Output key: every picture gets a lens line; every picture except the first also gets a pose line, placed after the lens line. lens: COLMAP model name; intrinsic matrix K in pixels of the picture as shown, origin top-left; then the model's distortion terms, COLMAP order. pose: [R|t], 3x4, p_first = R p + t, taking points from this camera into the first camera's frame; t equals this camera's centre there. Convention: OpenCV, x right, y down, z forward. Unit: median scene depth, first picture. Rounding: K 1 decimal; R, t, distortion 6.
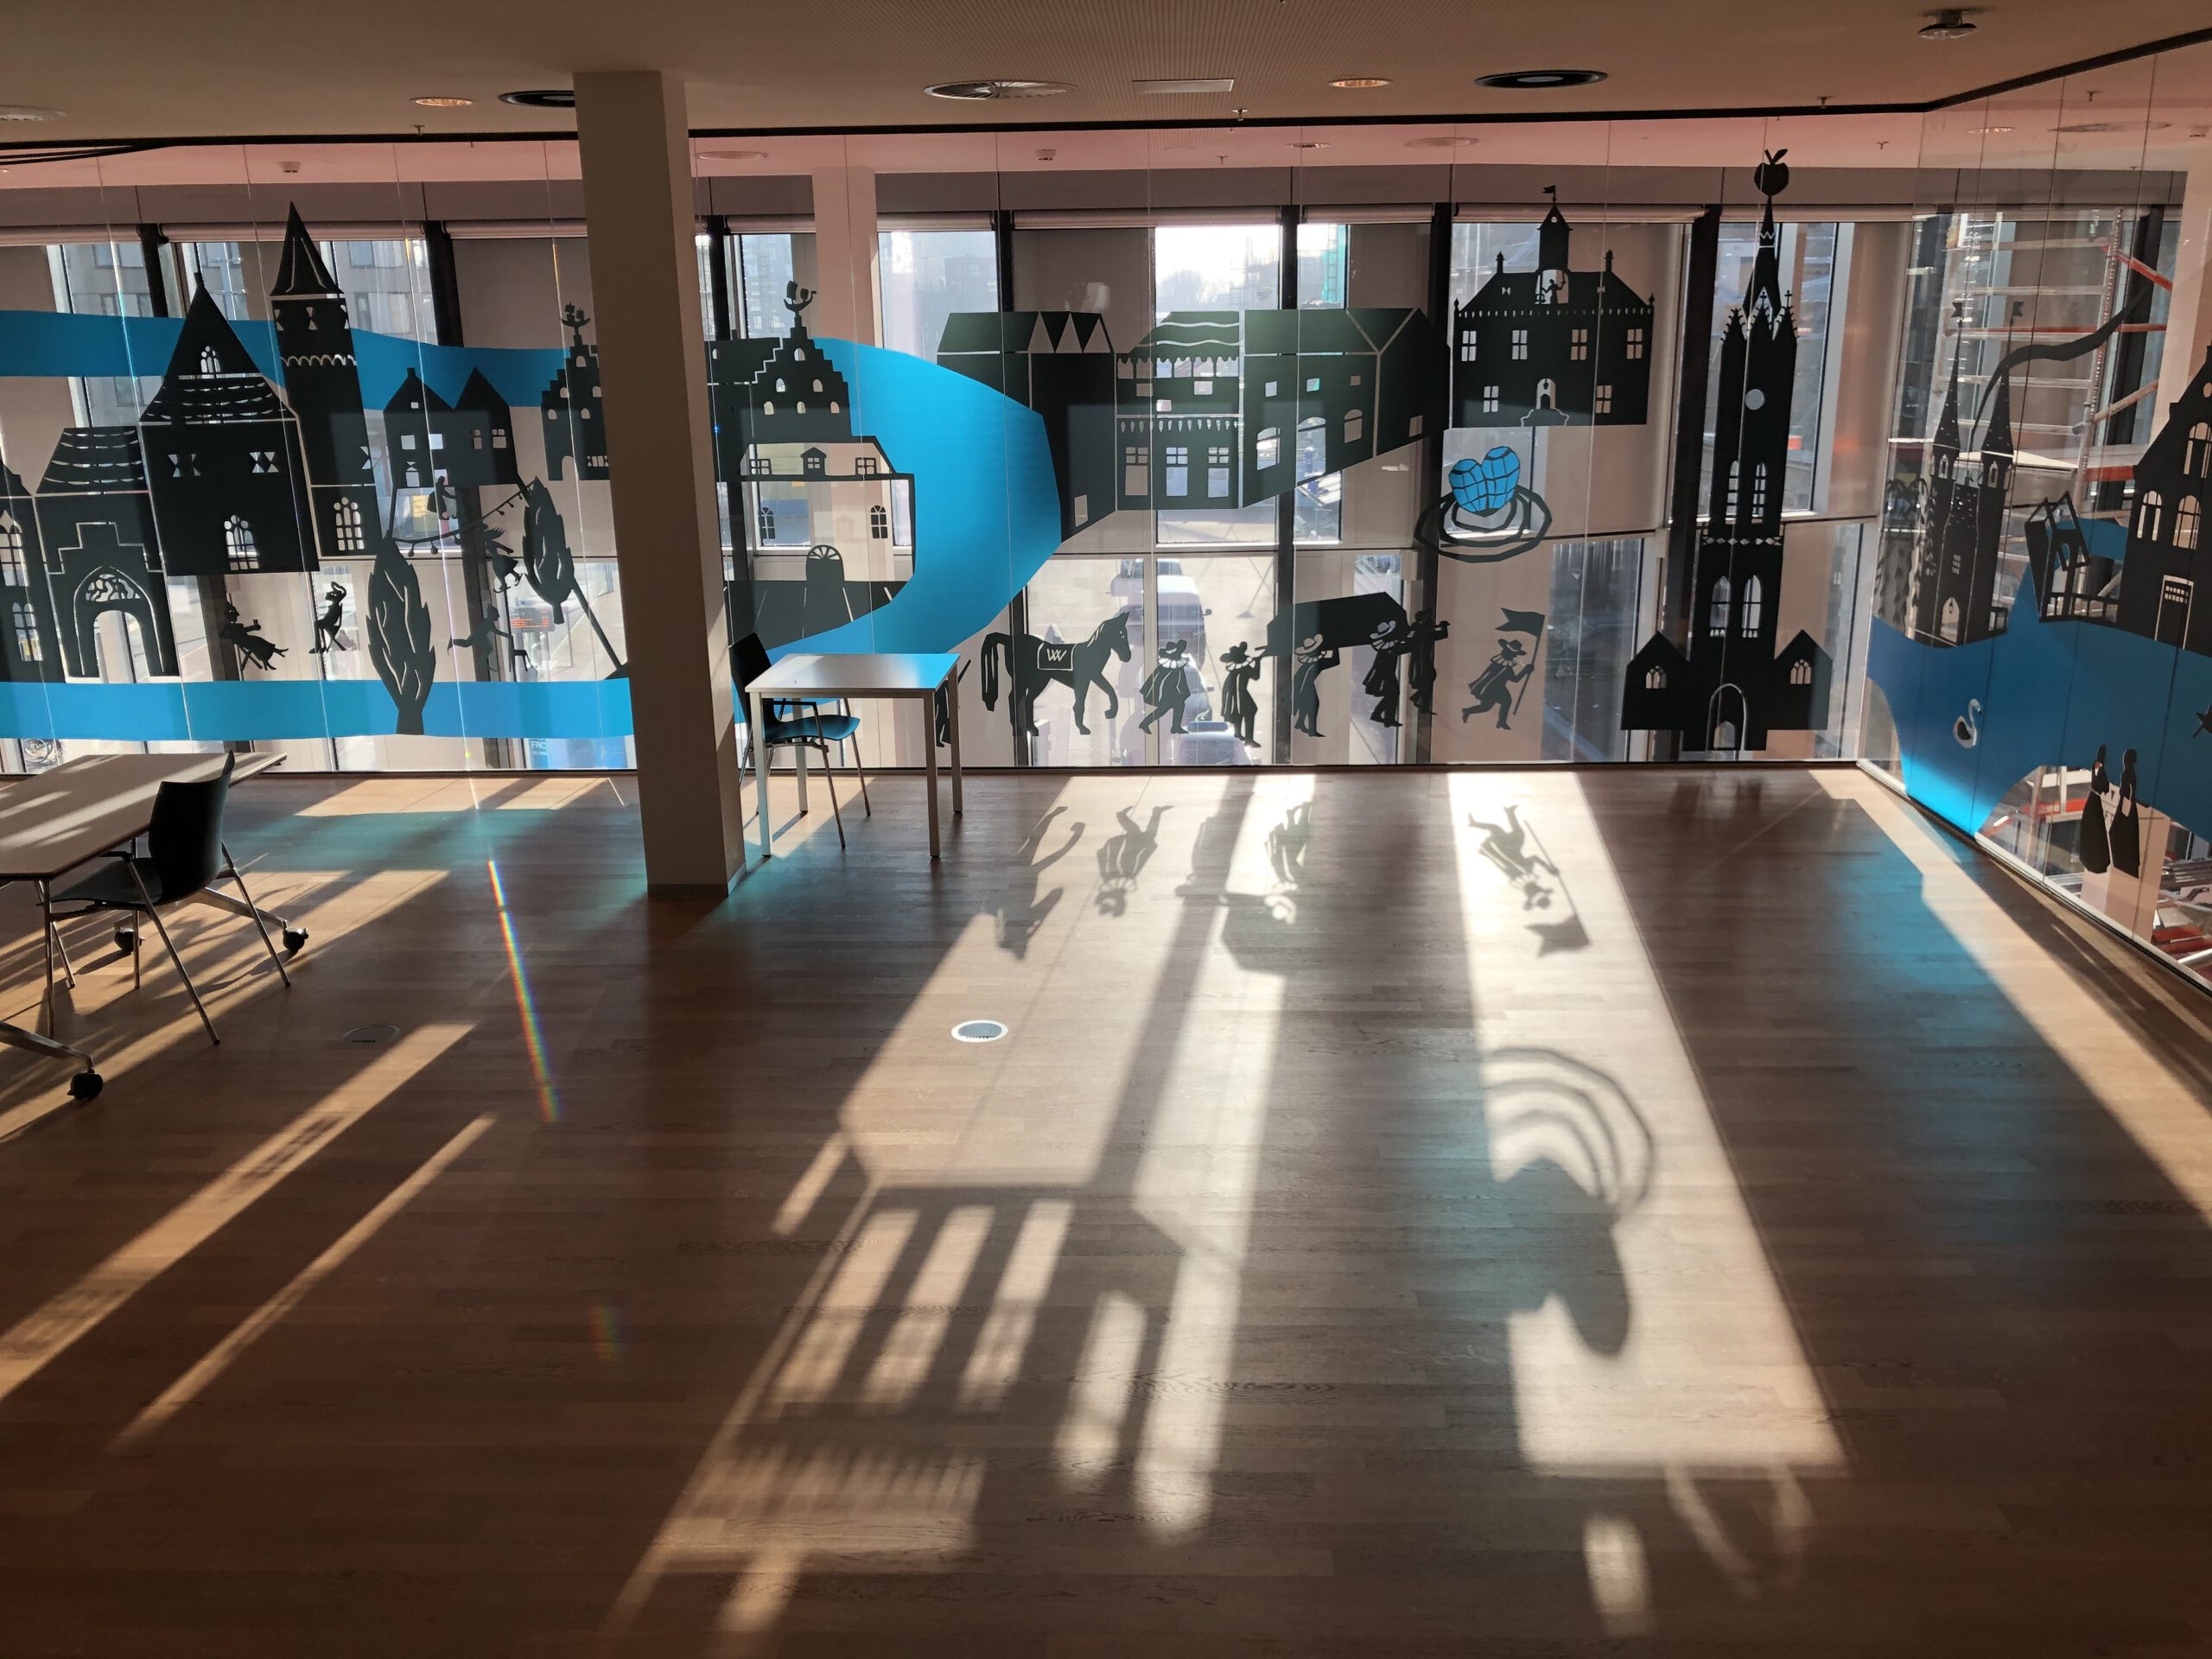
lens RADIAL K [[1800.1, 0, 1113.1], [0, 1800.1, 832.5], [0, 0, 1]] dist [0.023425, -0.027126]
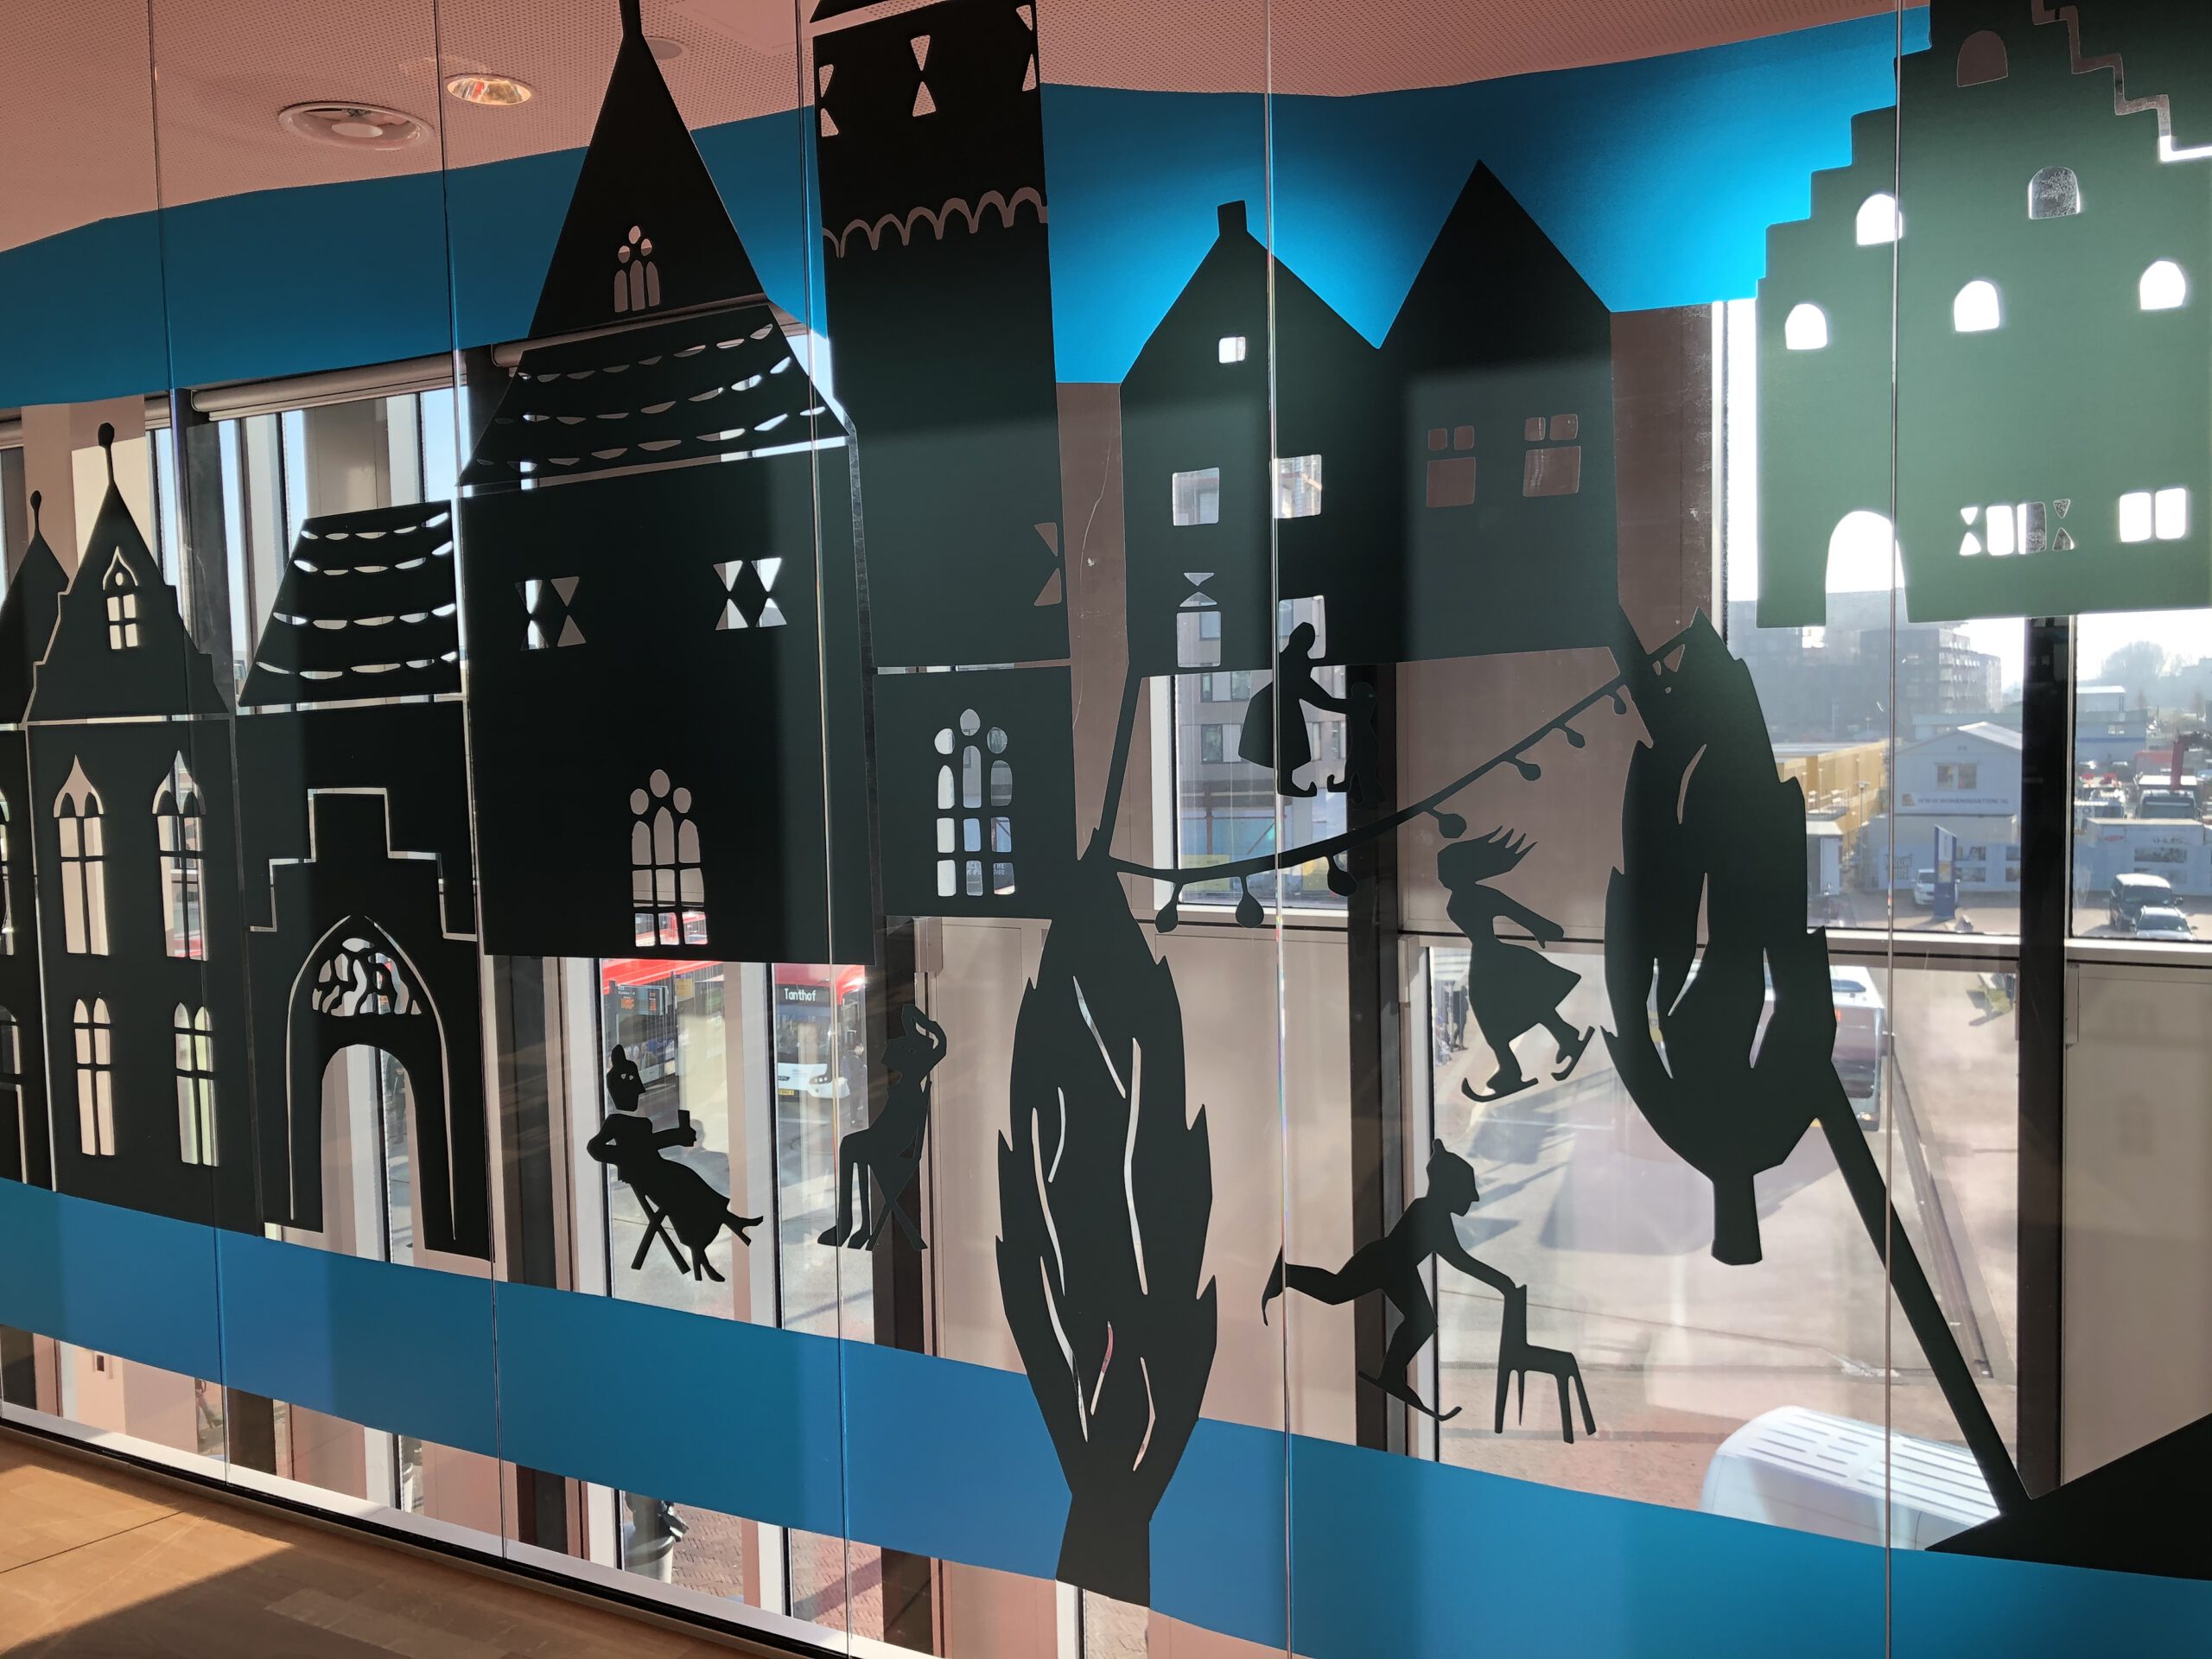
lens RADIAL K [[1800.1, 0, 1122.4], [0, 1800.1, 827.0], [0, 0, 1]] dist [0.023425, -0.027126]
pose [[0.892096, 0.024420, -0.451186, -0.280279], [-0.116951, 0.976991, -0.178359, -0.121769], [0.436449, 0.211880, 0.874425, 0.775062]]
